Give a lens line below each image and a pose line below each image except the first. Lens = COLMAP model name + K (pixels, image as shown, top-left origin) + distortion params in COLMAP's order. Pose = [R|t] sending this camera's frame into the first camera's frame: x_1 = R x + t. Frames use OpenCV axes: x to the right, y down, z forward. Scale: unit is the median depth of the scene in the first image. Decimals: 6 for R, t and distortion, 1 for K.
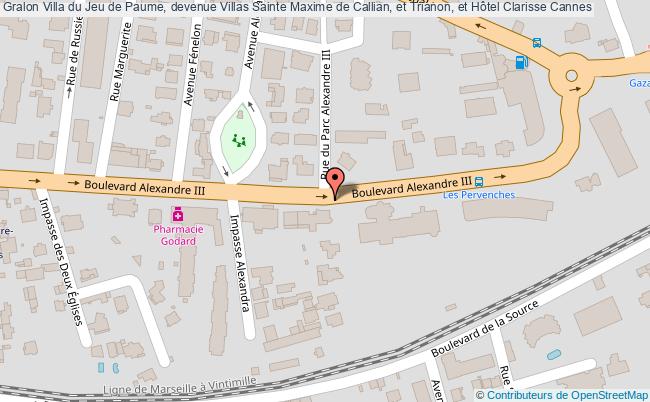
lens RADIAL K [[262.8, 0, 325.0], [0, 262.8, 201.0], [0, 0, 1]] dist [-0.003620, -0.000408]
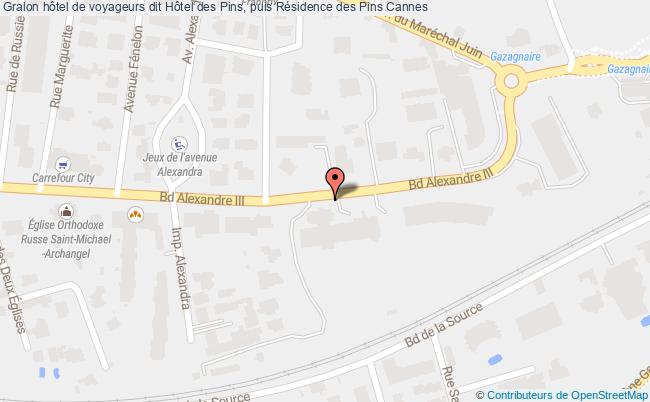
lens RADIAL K [[262.8, 0, 325.0], [0, 262.8, 201.0], [0, 0, 1]] dist [-0.003620, -0.000408]
pose [[1.000000, -0.000042, 0.000175, 0.225714], [0.000042, 1.000000, -0.000108, -0.018816], [-0.000175, 0.000108, 1.000000, 0.000196]]
